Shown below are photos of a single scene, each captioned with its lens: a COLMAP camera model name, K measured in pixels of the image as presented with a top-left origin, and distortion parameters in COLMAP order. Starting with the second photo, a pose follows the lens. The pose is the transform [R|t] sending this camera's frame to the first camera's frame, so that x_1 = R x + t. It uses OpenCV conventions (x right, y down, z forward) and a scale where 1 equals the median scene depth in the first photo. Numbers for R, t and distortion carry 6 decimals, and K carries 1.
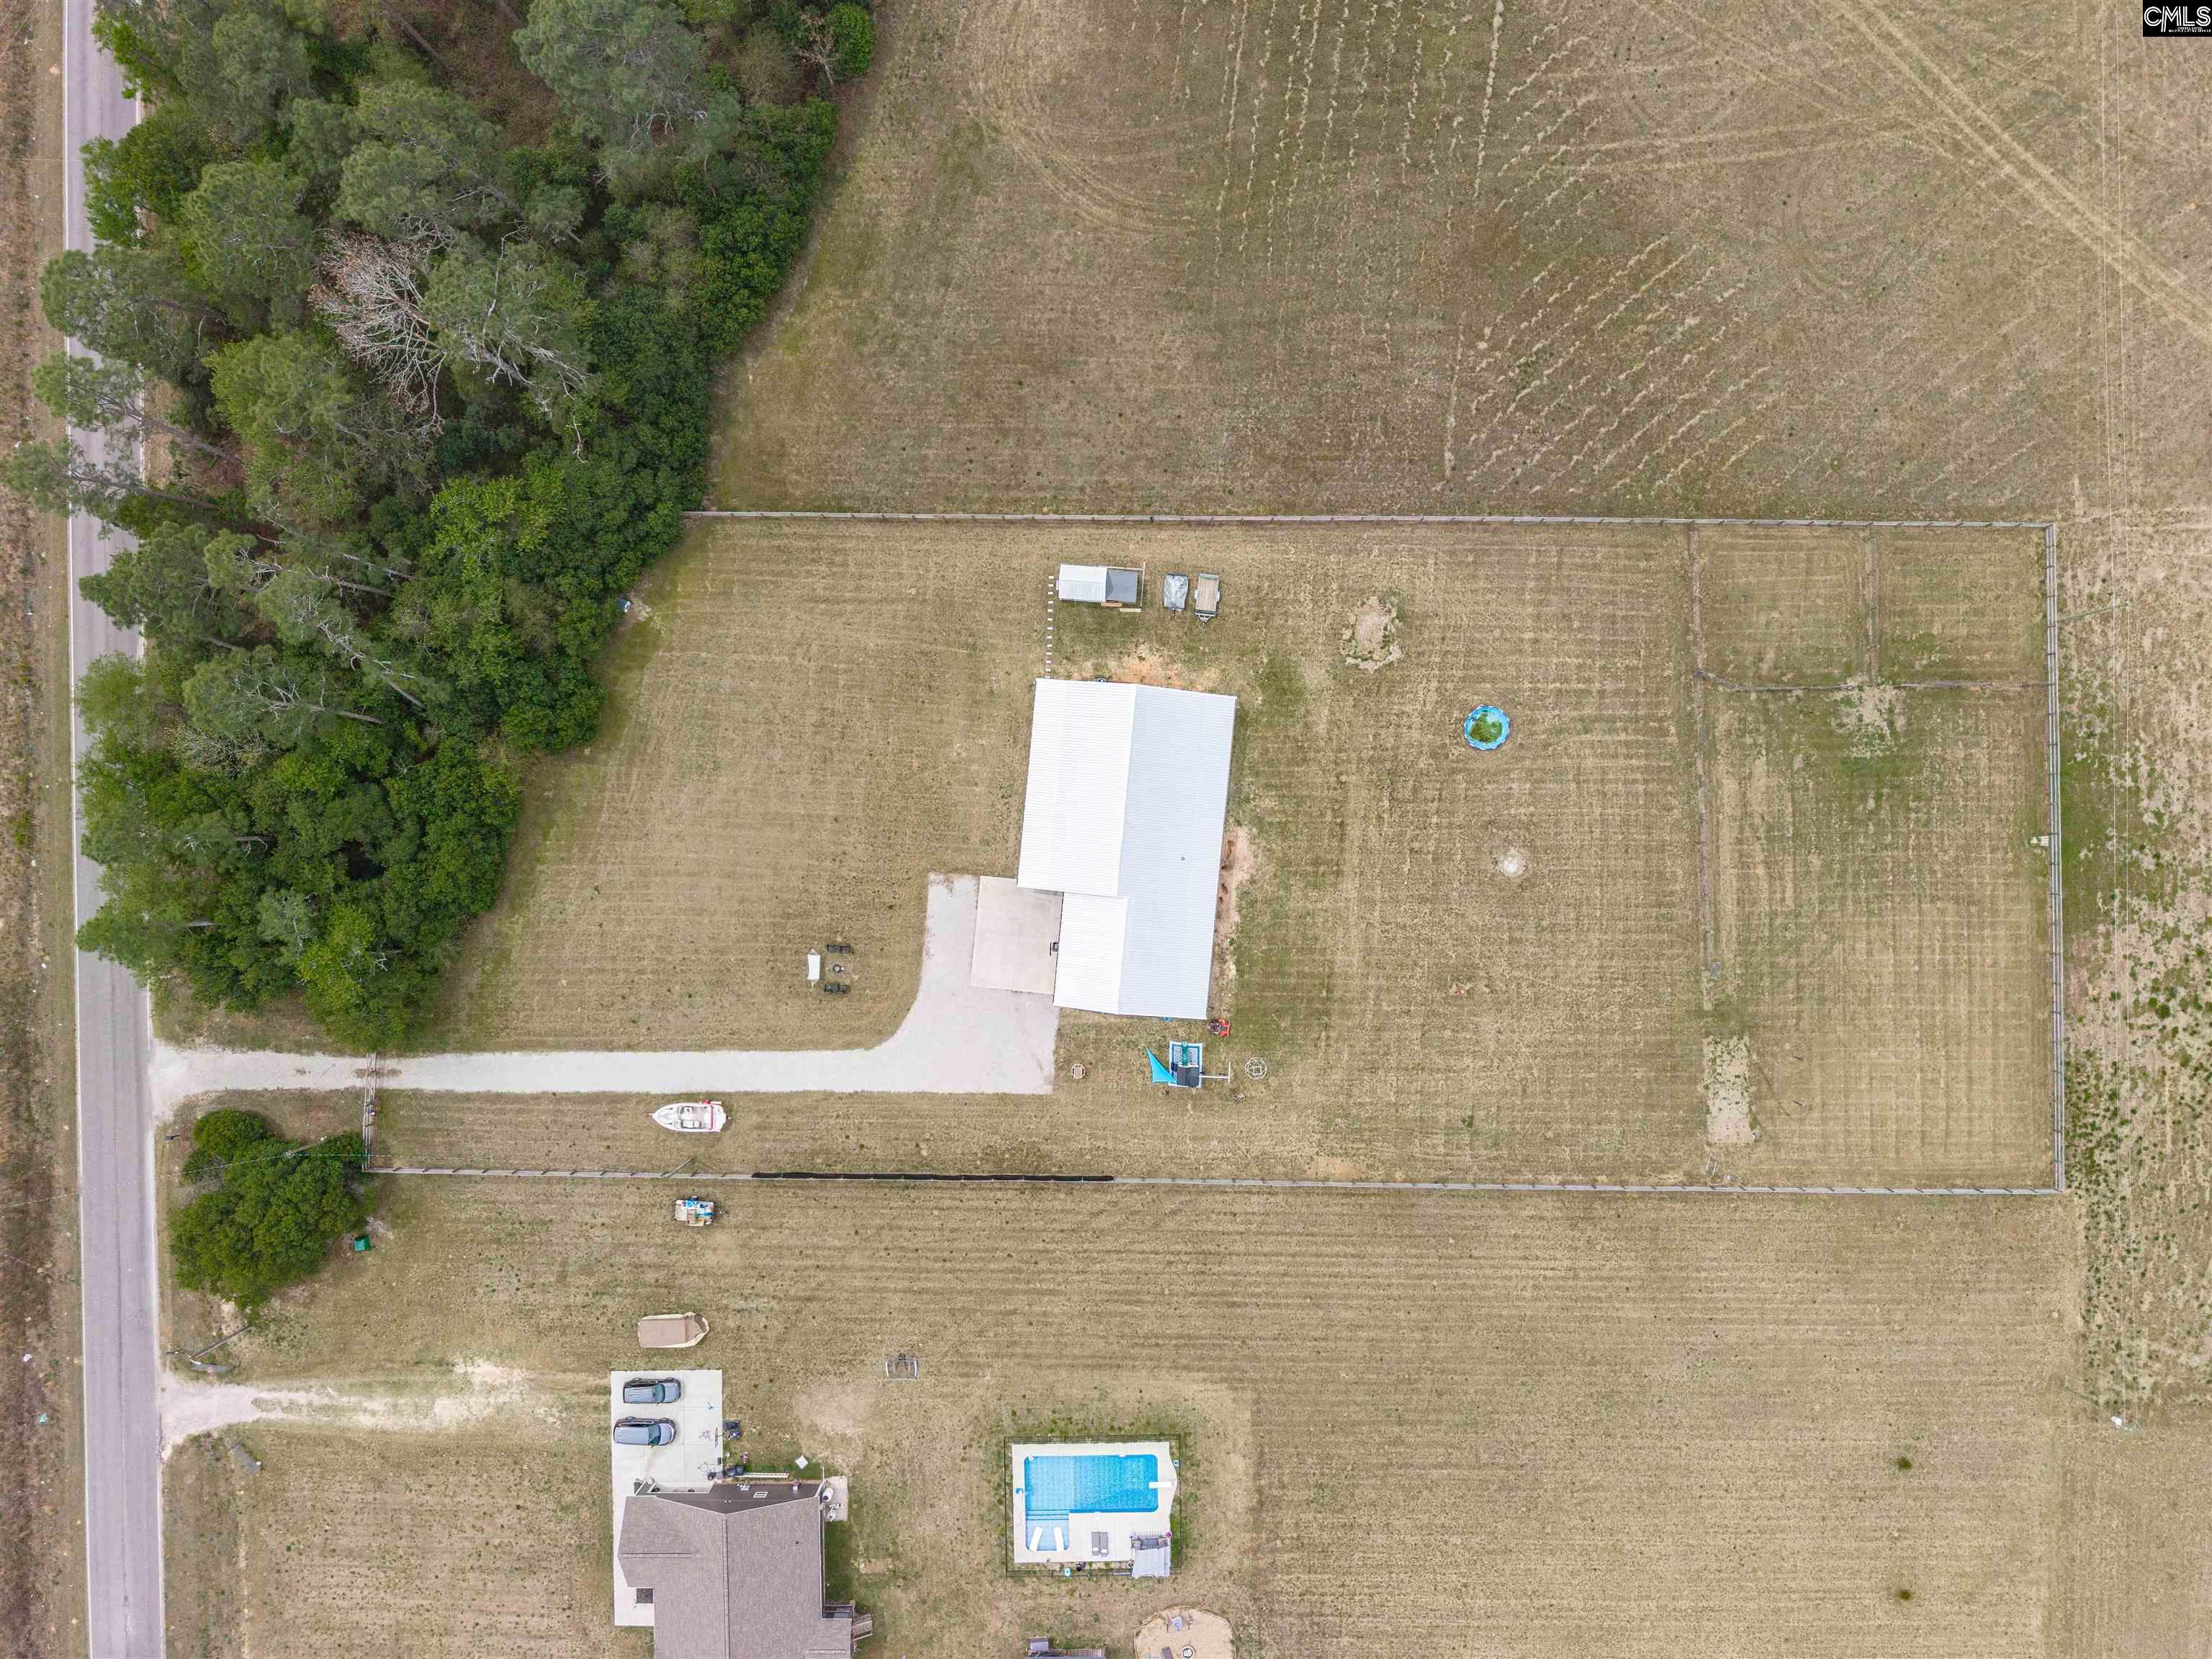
lens RADIAL K [[1529.9, 0, 1106.0], [0, 1529.9, 829.5], [0, 0, 1]] dist [-0.016897, -0.022770]
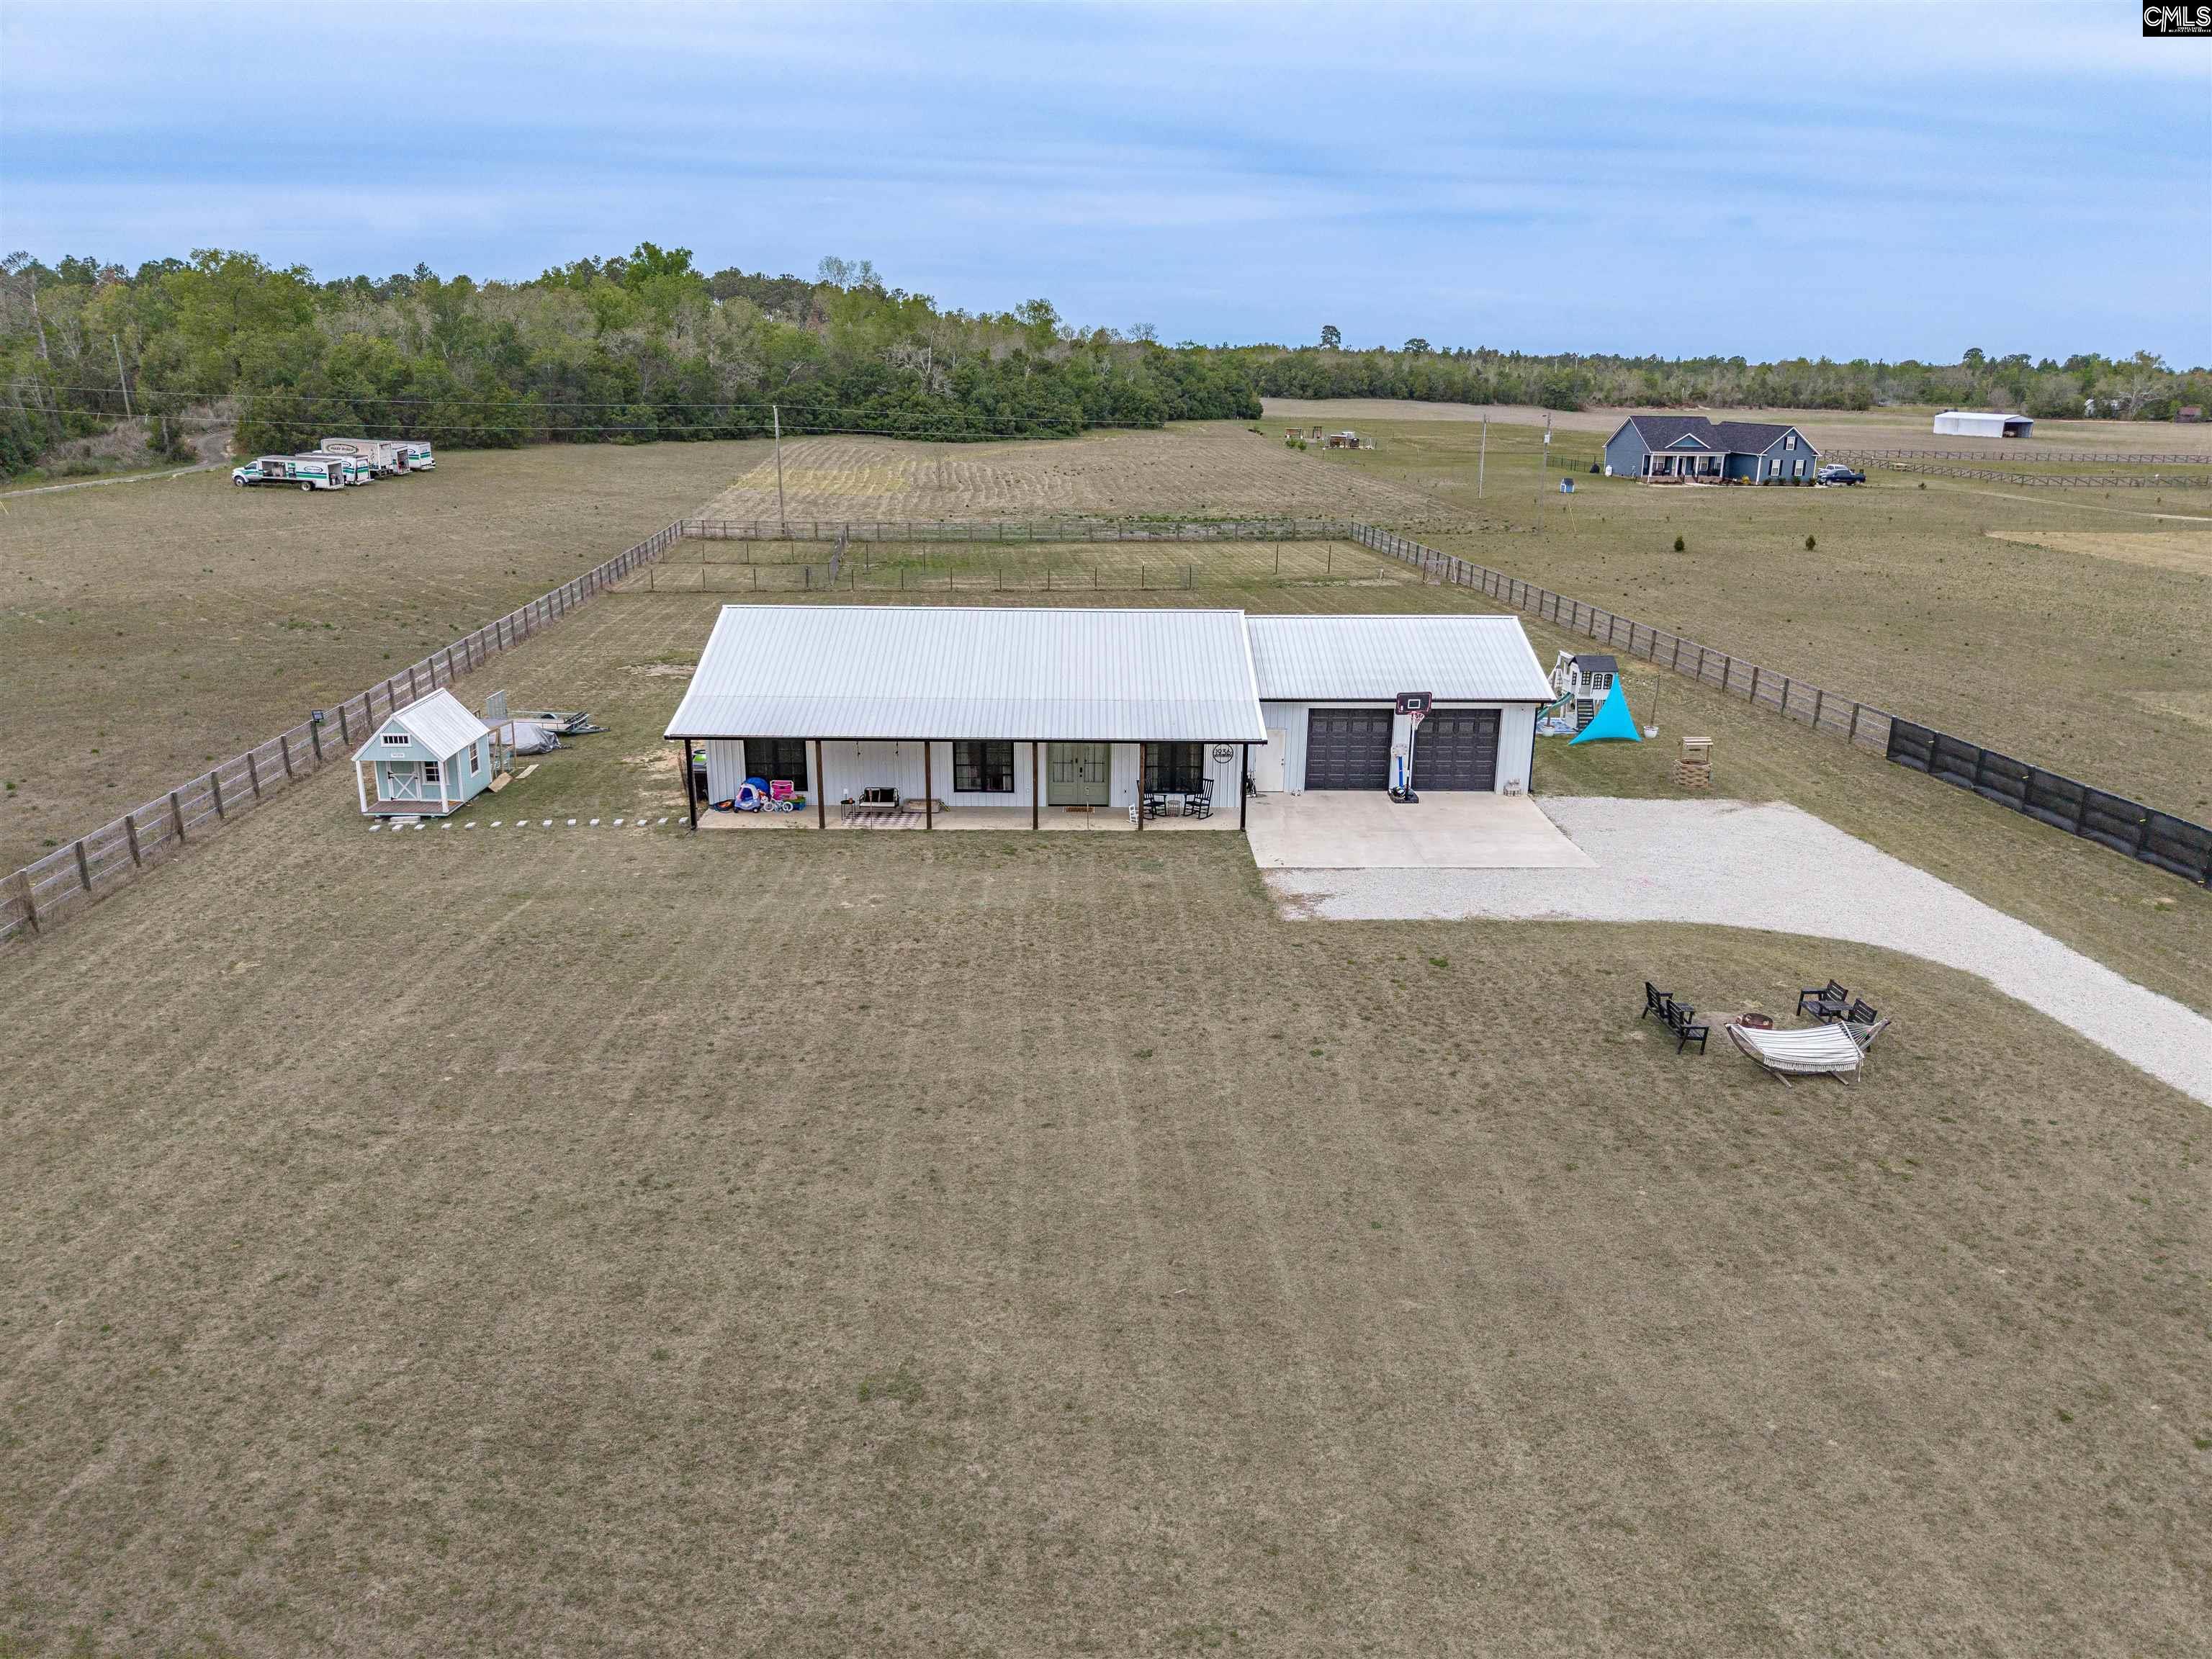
lens RADIAL K [[1529.9, 0, 1106.0], [0, 1529.9, 829.5], [0, 0, 1]] dist [-0.016897, -0.022770]
pose [[-0.103852, -0.274022, 0.956100, -0.387765], [0.994545, -0.019206, 0.102524, -0.034842], [-0.009731, 0.961532, 0.274522, 0.904499]]
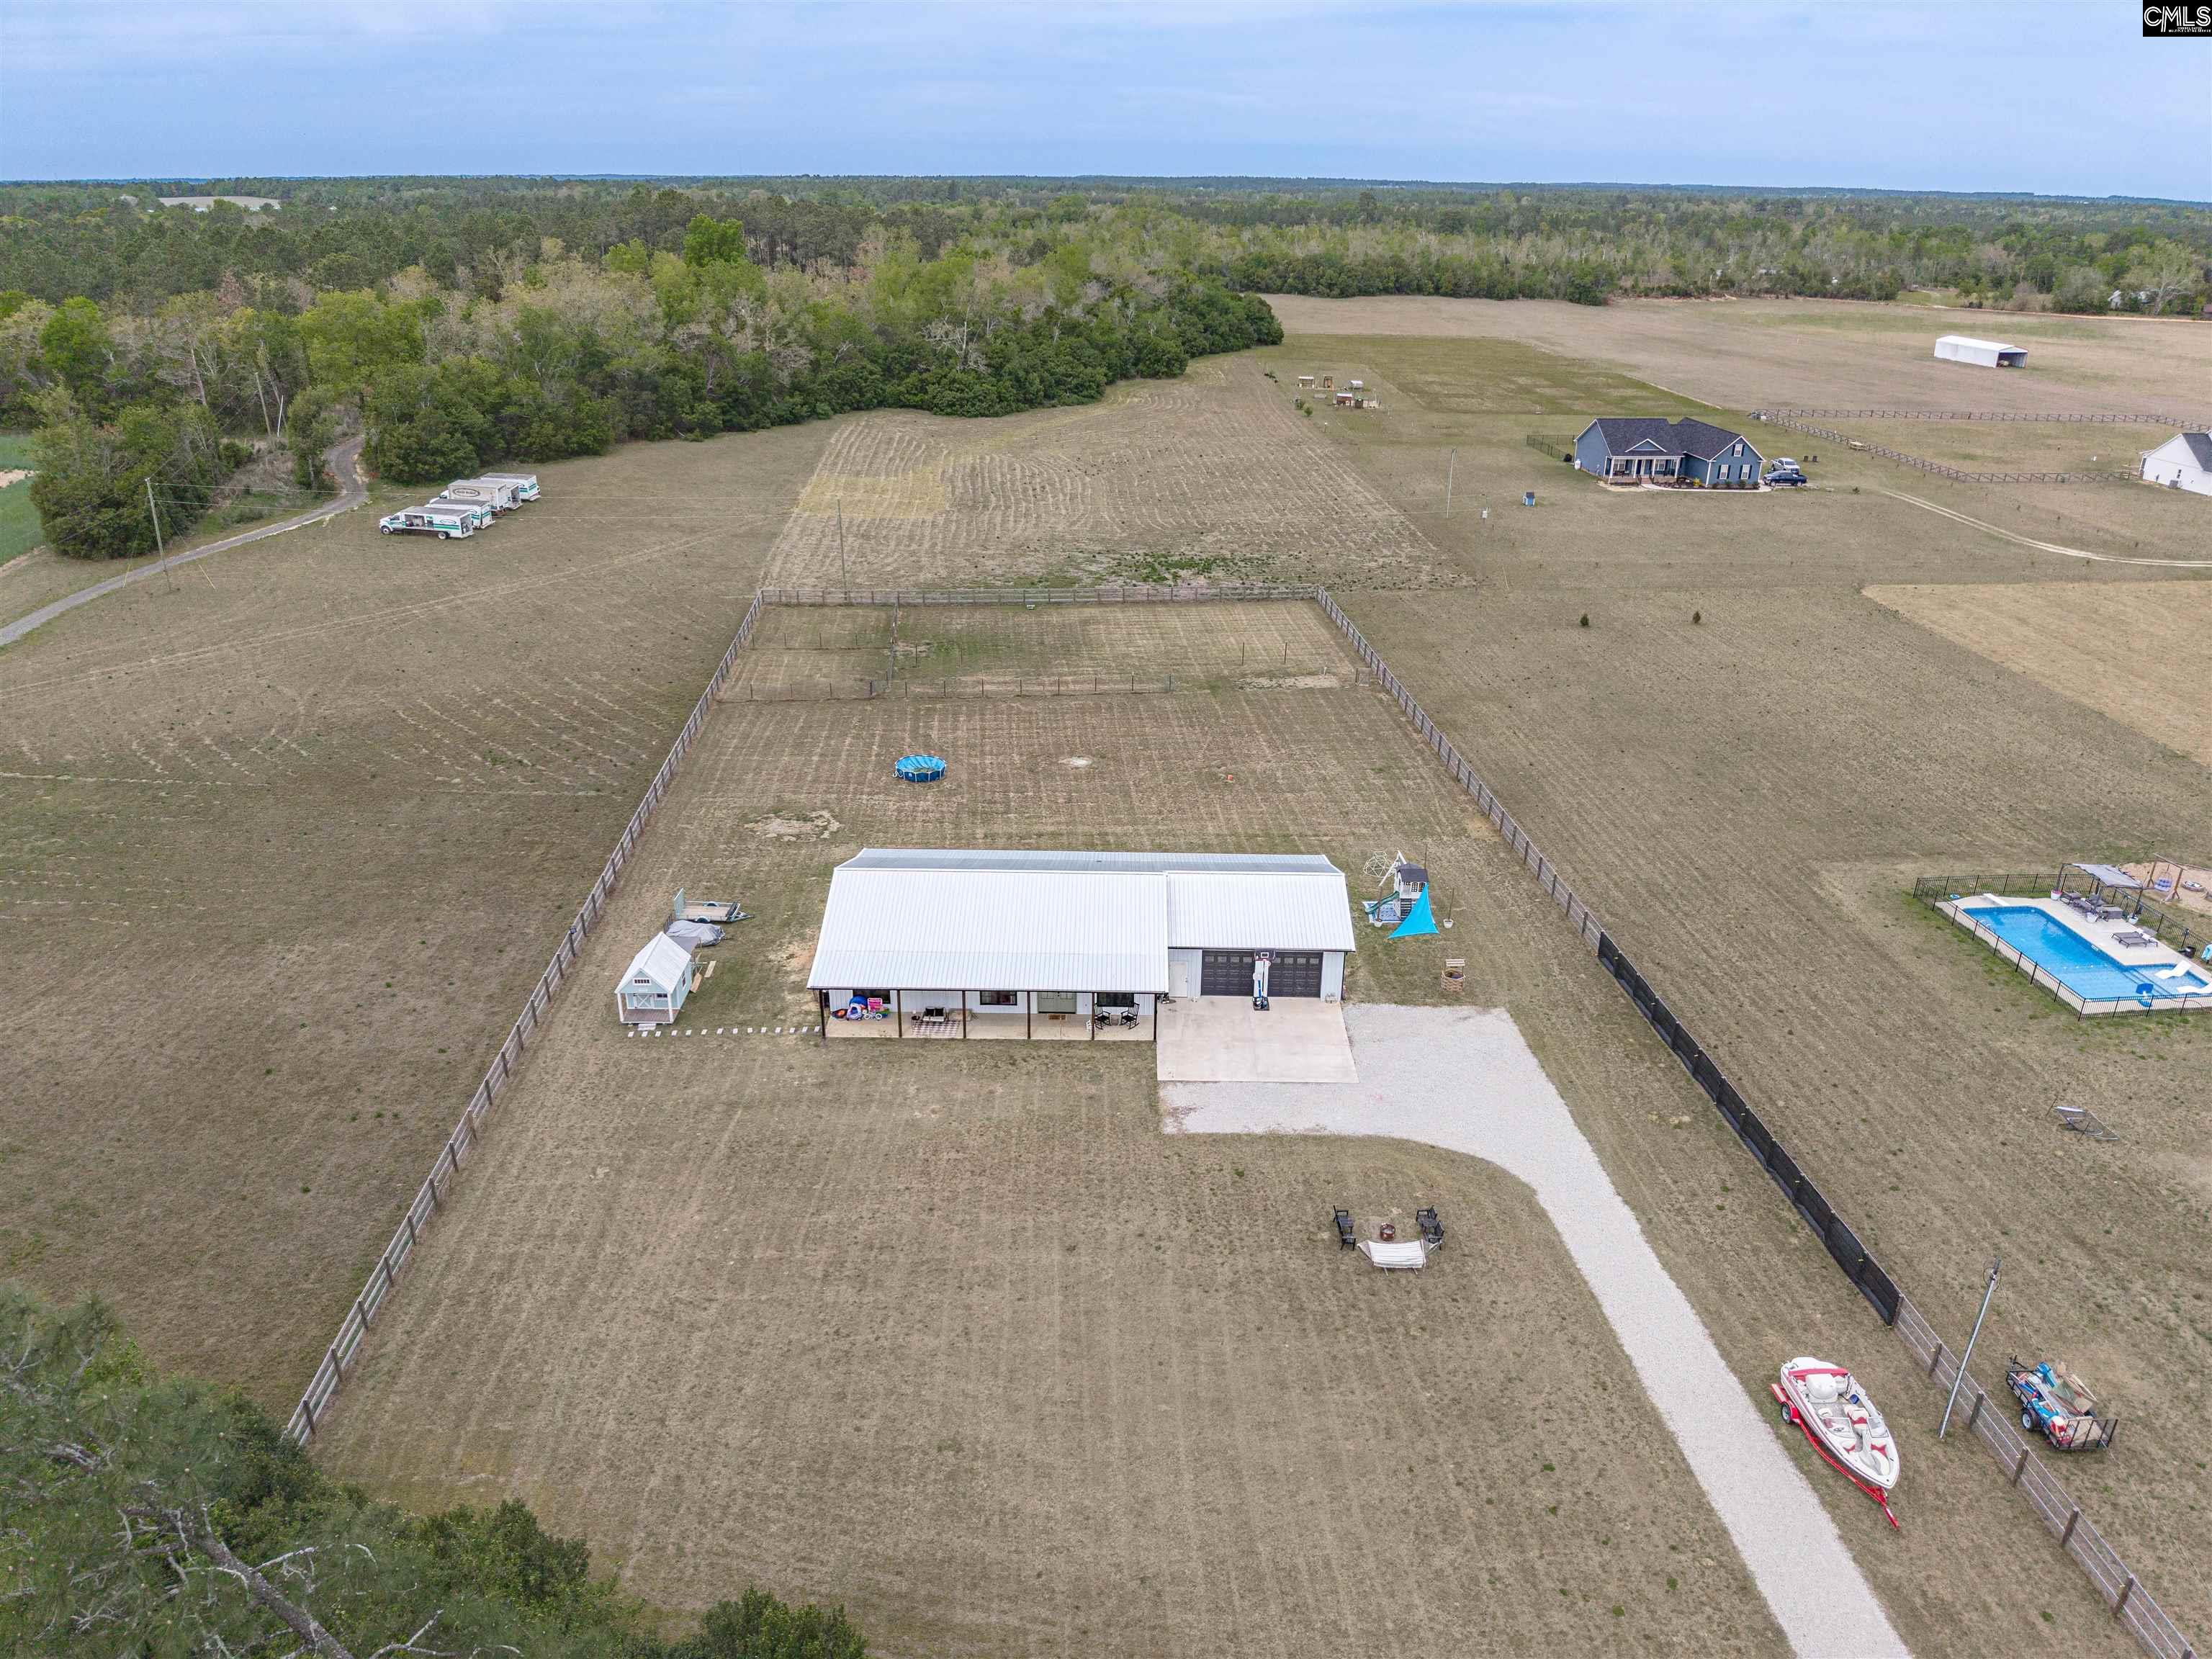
lens RADIAL K [[1529.9, 0, 1106.0], [0, 1529.9, 829.5], [0, 0, 1]] dist [-0.016897, -0.022770]
pose [[-0.078230, -0.378099, 0.922454, -0.556809], [0.996884, -0.020315, 0.076215, -0.028401], [-0.010078, 0.925542, 0.378510, 0.707894]]
